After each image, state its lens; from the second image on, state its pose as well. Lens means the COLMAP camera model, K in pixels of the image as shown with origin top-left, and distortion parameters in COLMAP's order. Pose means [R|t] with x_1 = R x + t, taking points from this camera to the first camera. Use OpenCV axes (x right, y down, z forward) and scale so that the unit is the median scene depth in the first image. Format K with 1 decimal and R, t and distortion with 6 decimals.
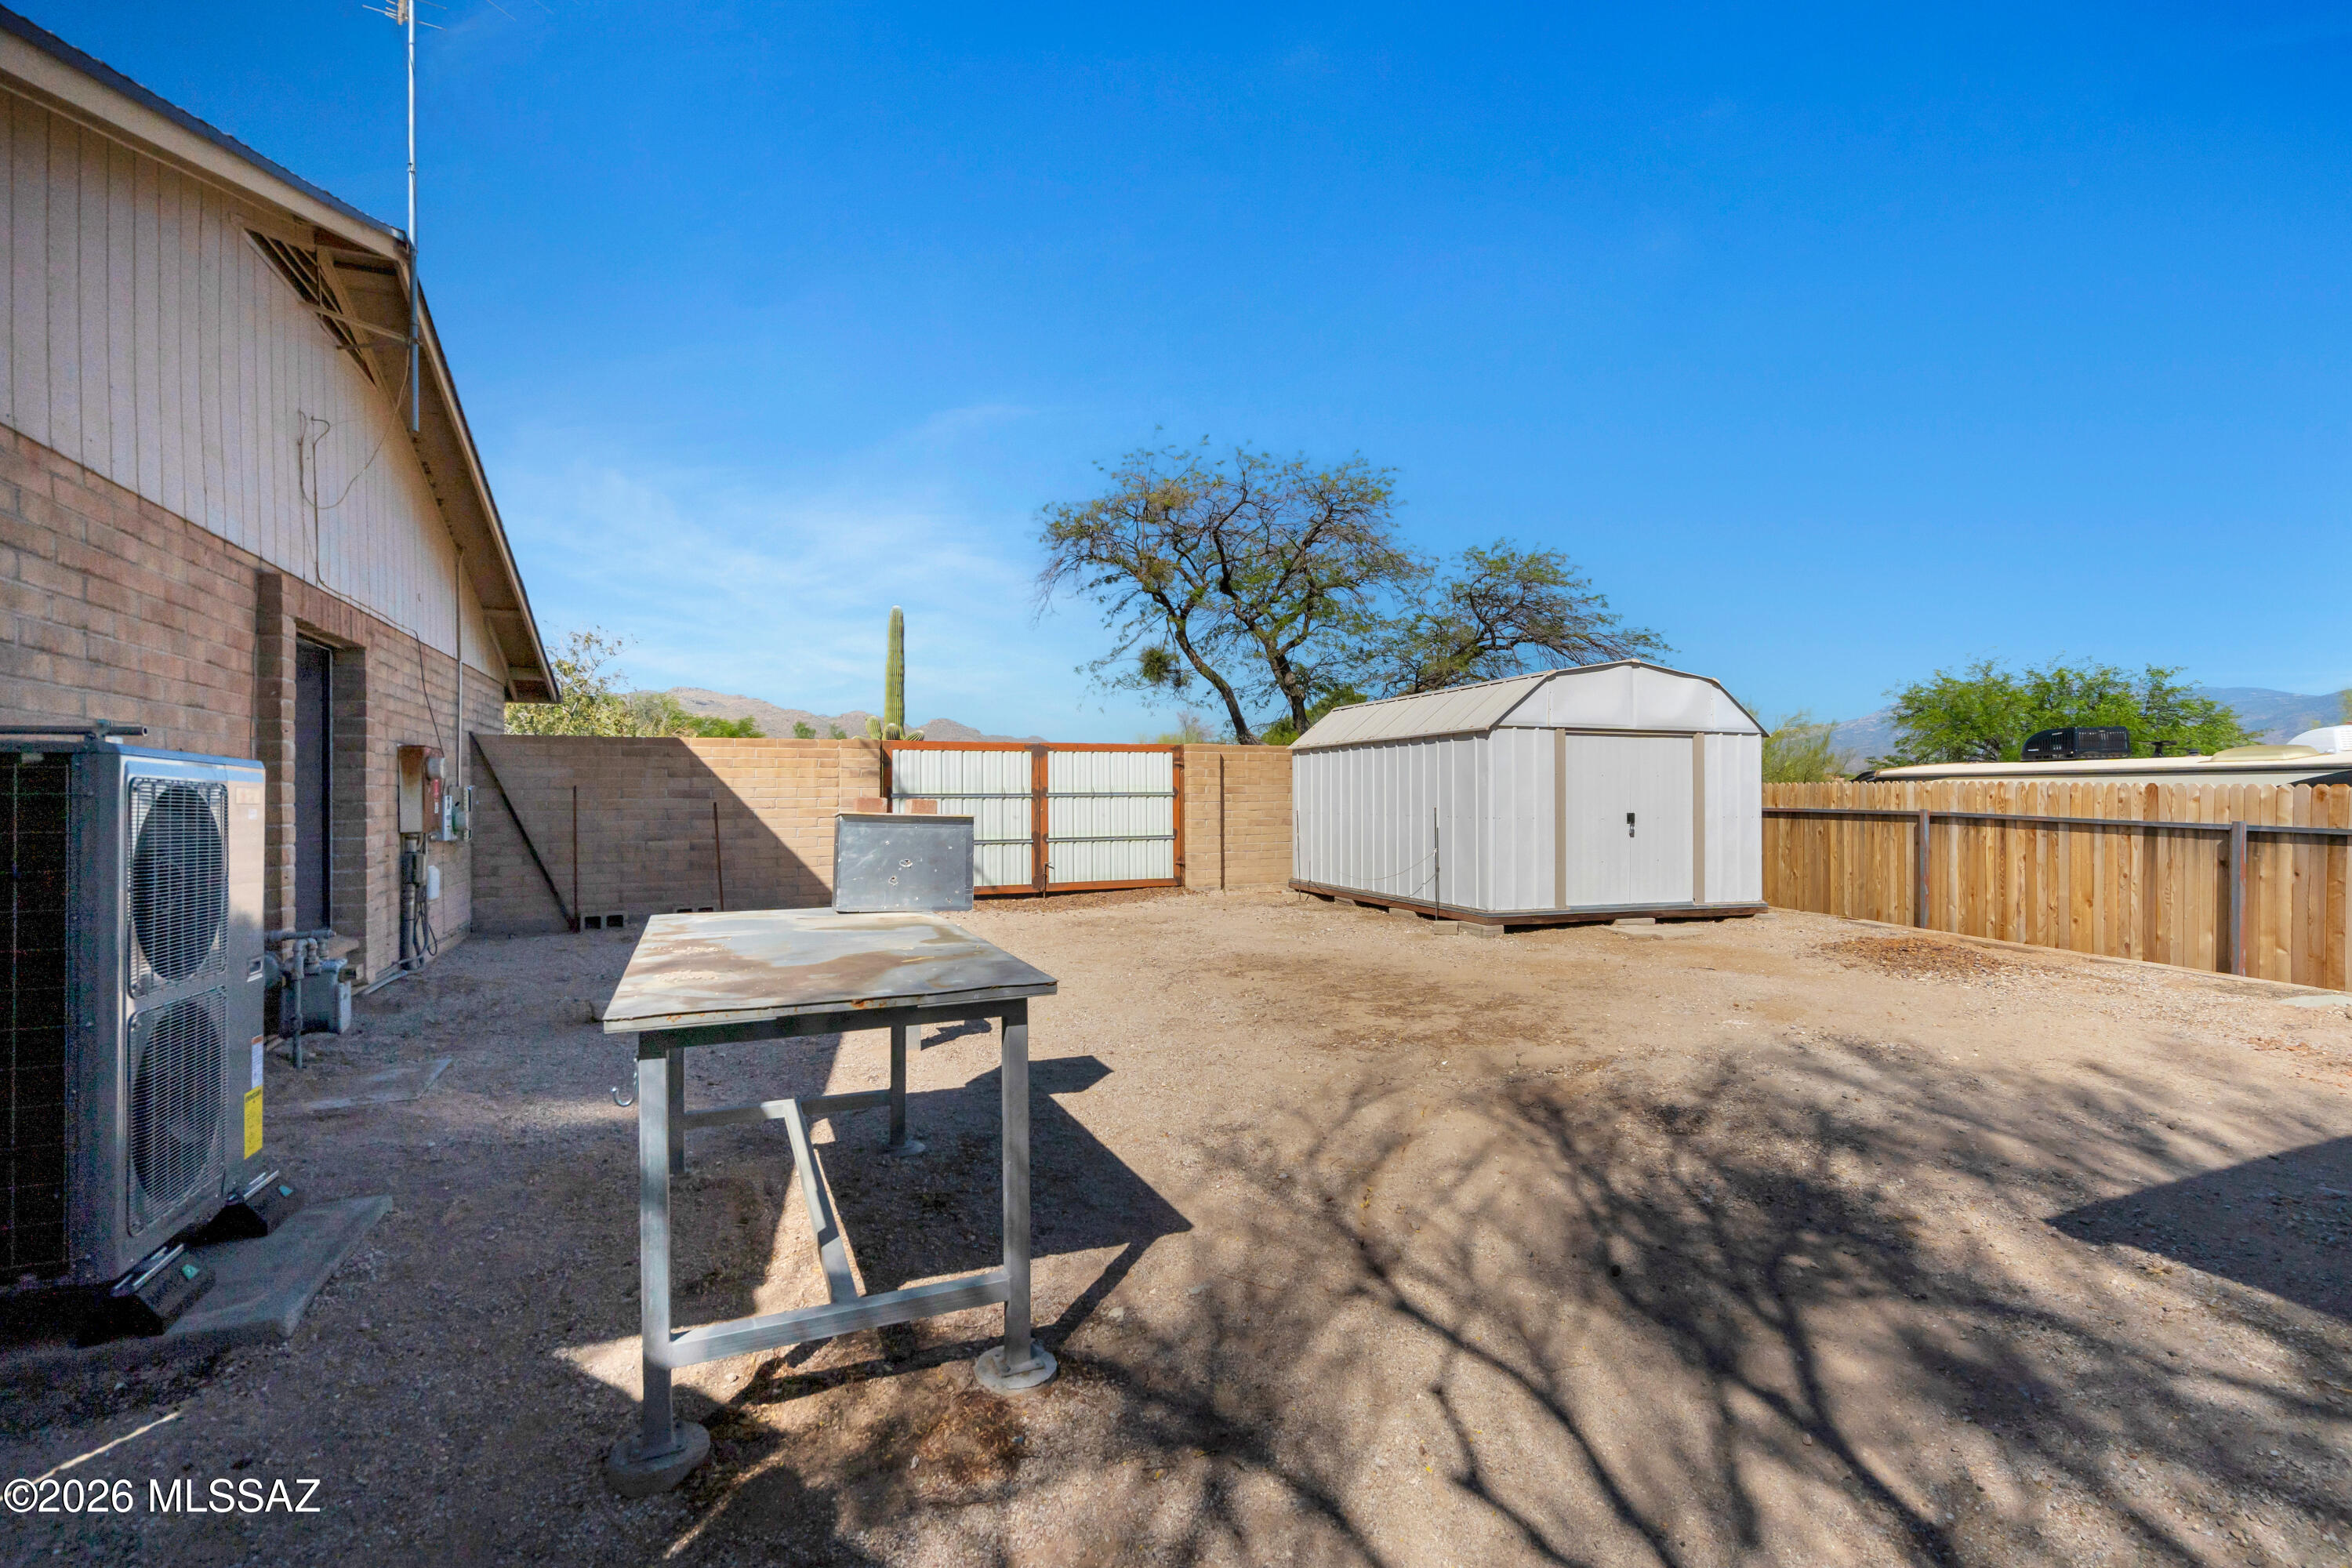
lens RADIAL K [[1087.6, 0, 1168.9], [0, 1087.6, 791.2], [0, 0, 1]] dist [-0.001786, -0.000172]
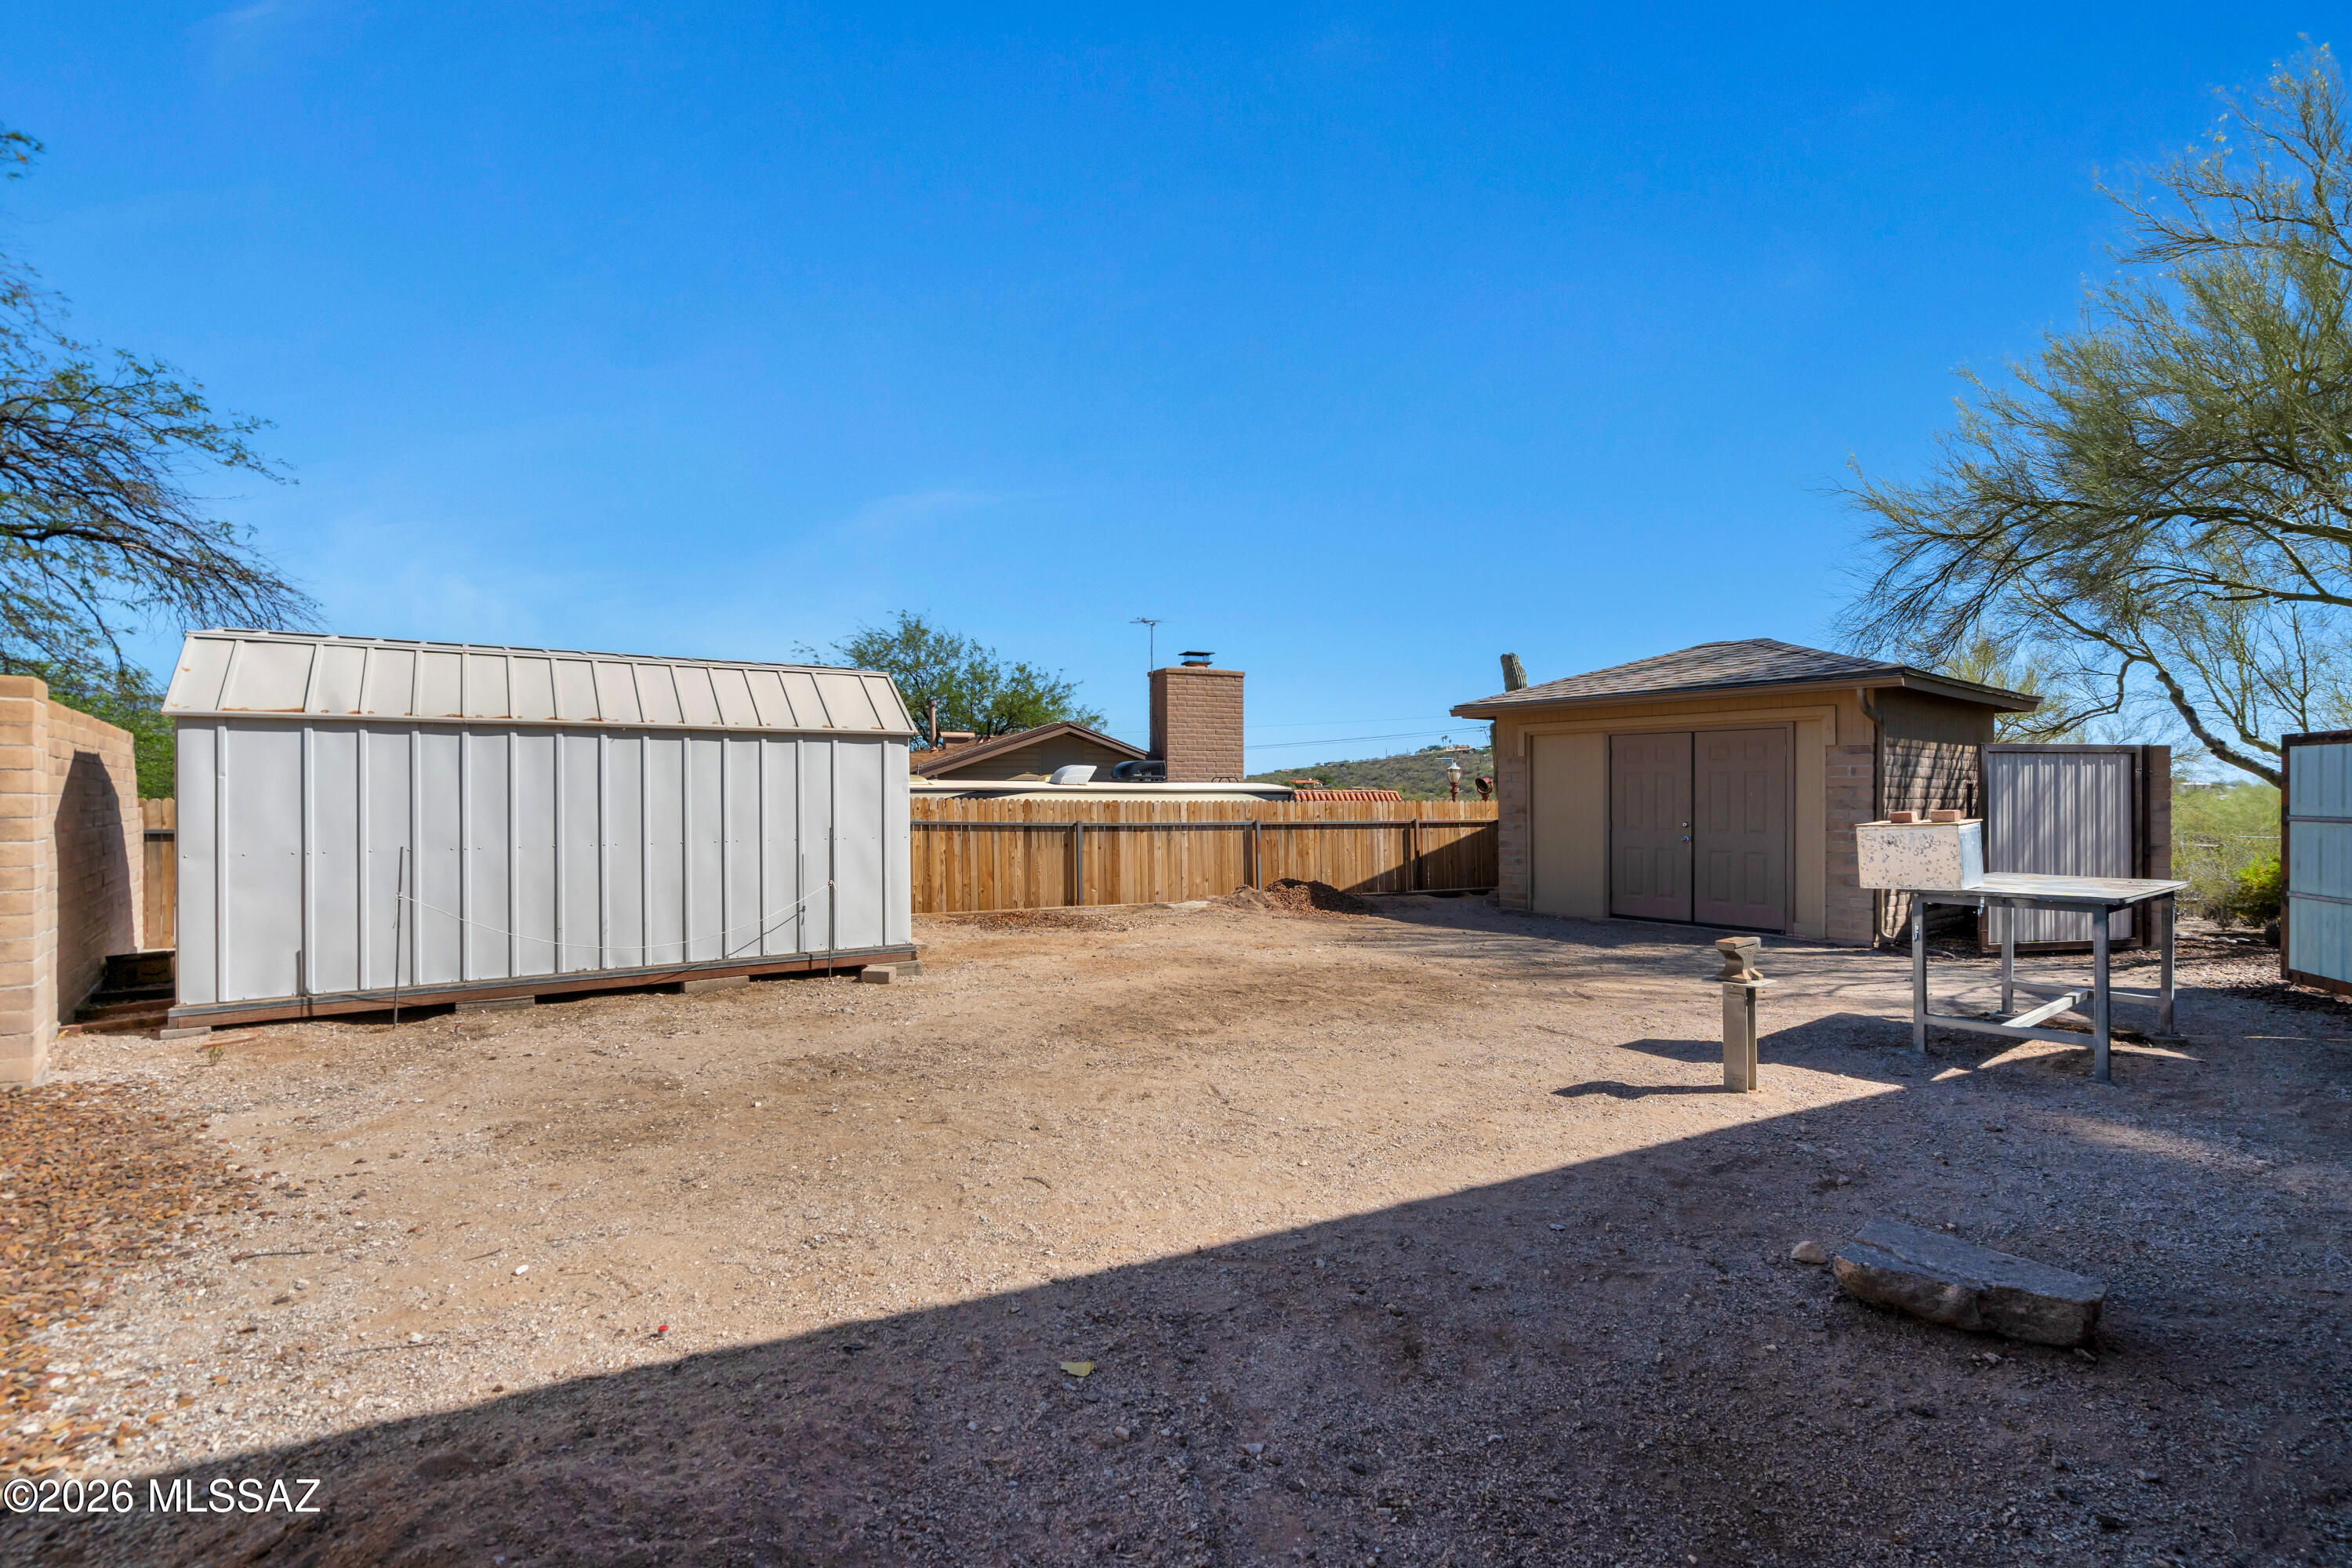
lens RADIAL K [[1087.6, 0, 1176.9], [0, 1087.6, 789.7], [0, 0, 1]] dist [-0.001786, -0.000172]
pose [[-0.280287, 0.009406, 0.959870, -0.701984], [0.002095, 0.999956, -0.009187, -0.006291], [-0.959914, -0.000564, -0.280294, 1.214458]]
